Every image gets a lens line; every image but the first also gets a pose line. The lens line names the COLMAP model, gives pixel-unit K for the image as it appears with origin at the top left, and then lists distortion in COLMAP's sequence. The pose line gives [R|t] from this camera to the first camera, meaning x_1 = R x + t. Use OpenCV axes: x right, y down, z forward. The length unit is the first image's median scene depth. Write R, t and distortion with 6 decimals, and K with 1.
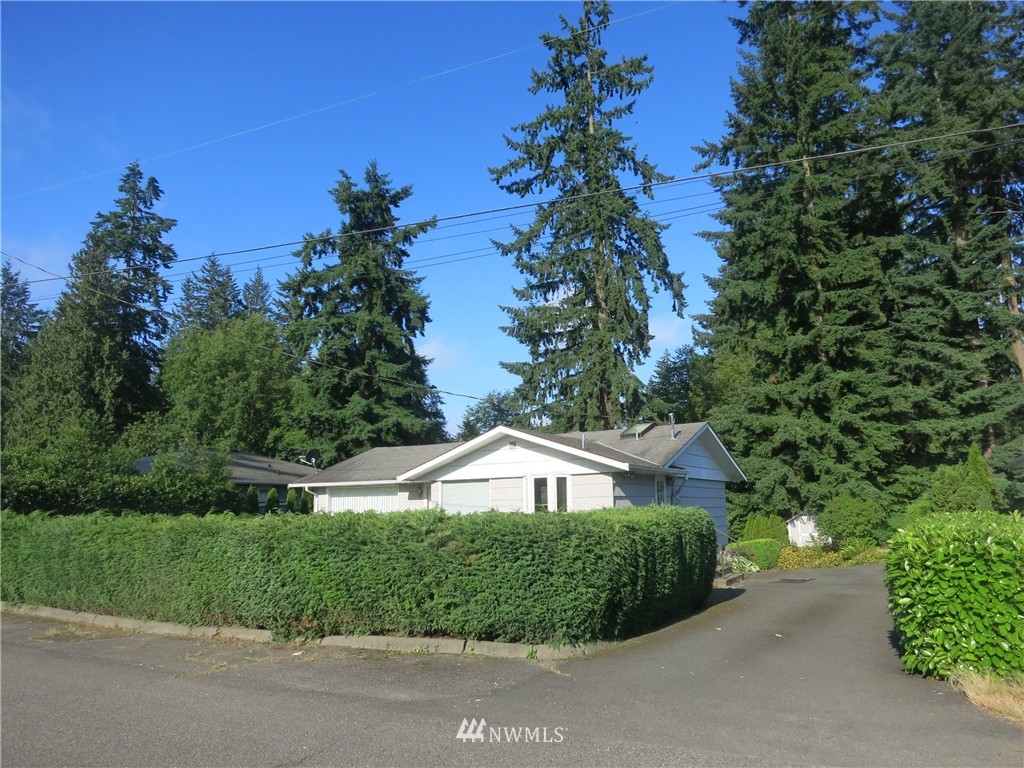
lens RADIAL K [[734.5, 0, 538.0], [0, 734.5, 378.5], [0, 0, 1]] dist [-0.031715, 0.008447]
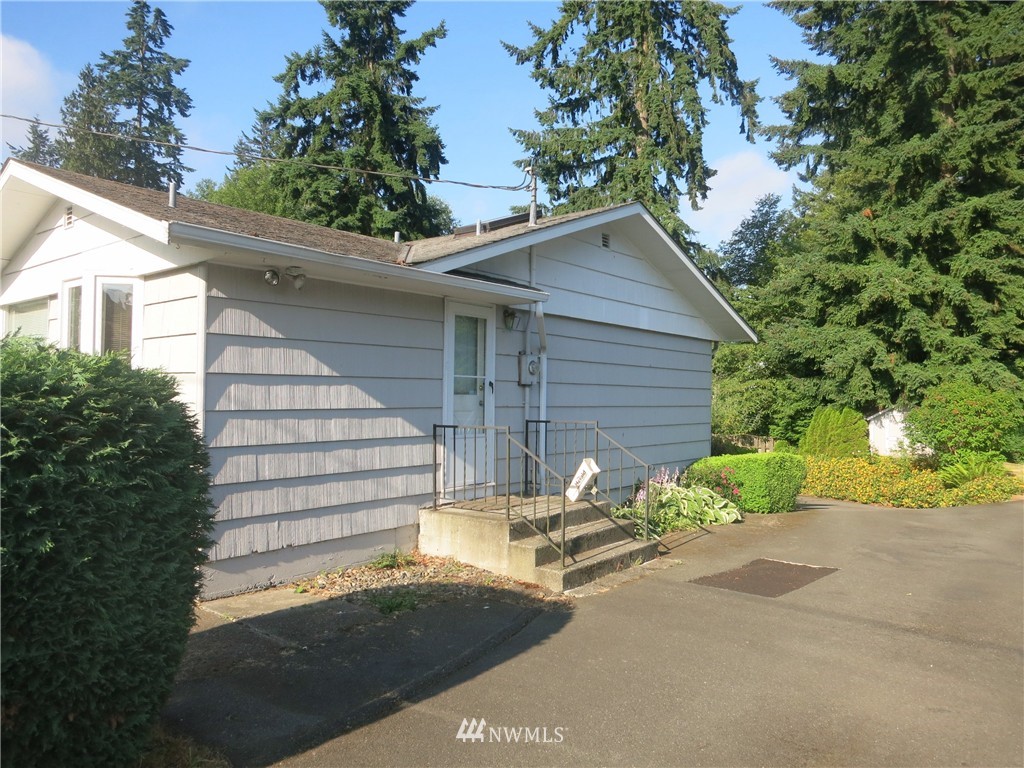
lens RADIAL K [[734.5, 0, 538.0], [0, 734.5, 378.5], [0, 0, 1]] dist [-0.031715, 0.008447]
pose [[0.988906, 0.028521, -0.145780, 0.090377], [-0.005686, 0.987943, 0.154714, 0.037384], [0.148435, -0.152168, 0.977145, 0.200132]]
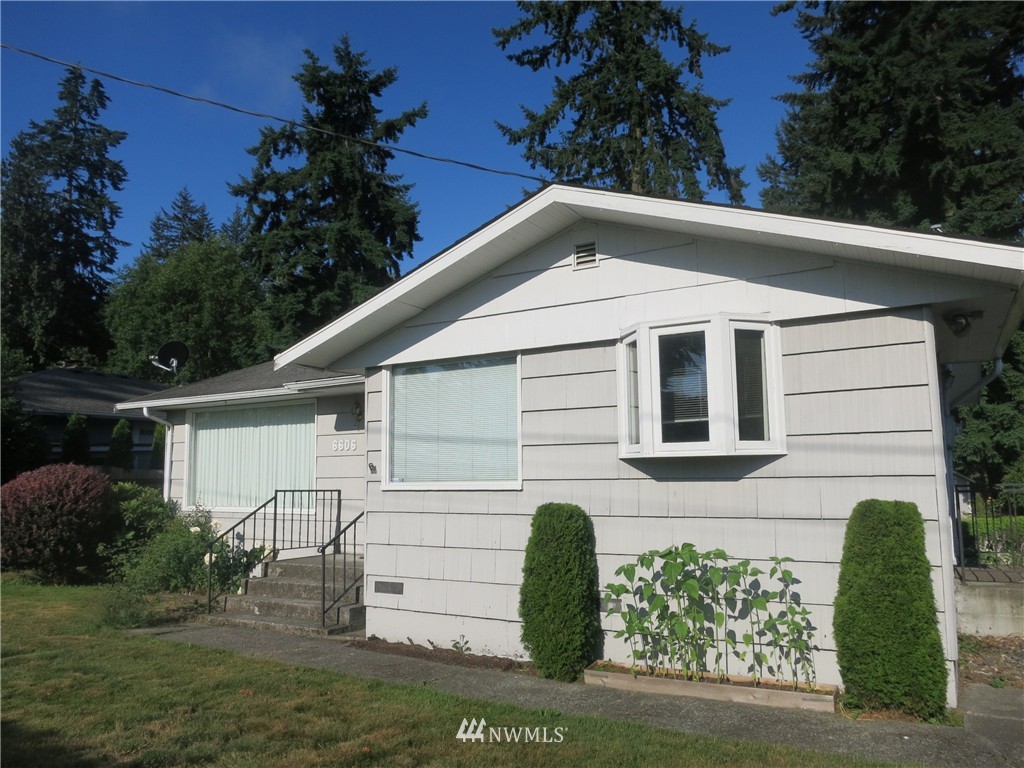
lens RADIAL K [[730.9, 0, 531.0], [0, 730.9, 388.2], [0, 0, 1]] dist [-0.040859, 0.008274]
pose [[0.999949, 0.004462, -0.009051, -0.017933], [-0.003917, 0.998229, 0.059367, 0.042502], [0.009300, -0.059328, 0.998195, 0.206564]]
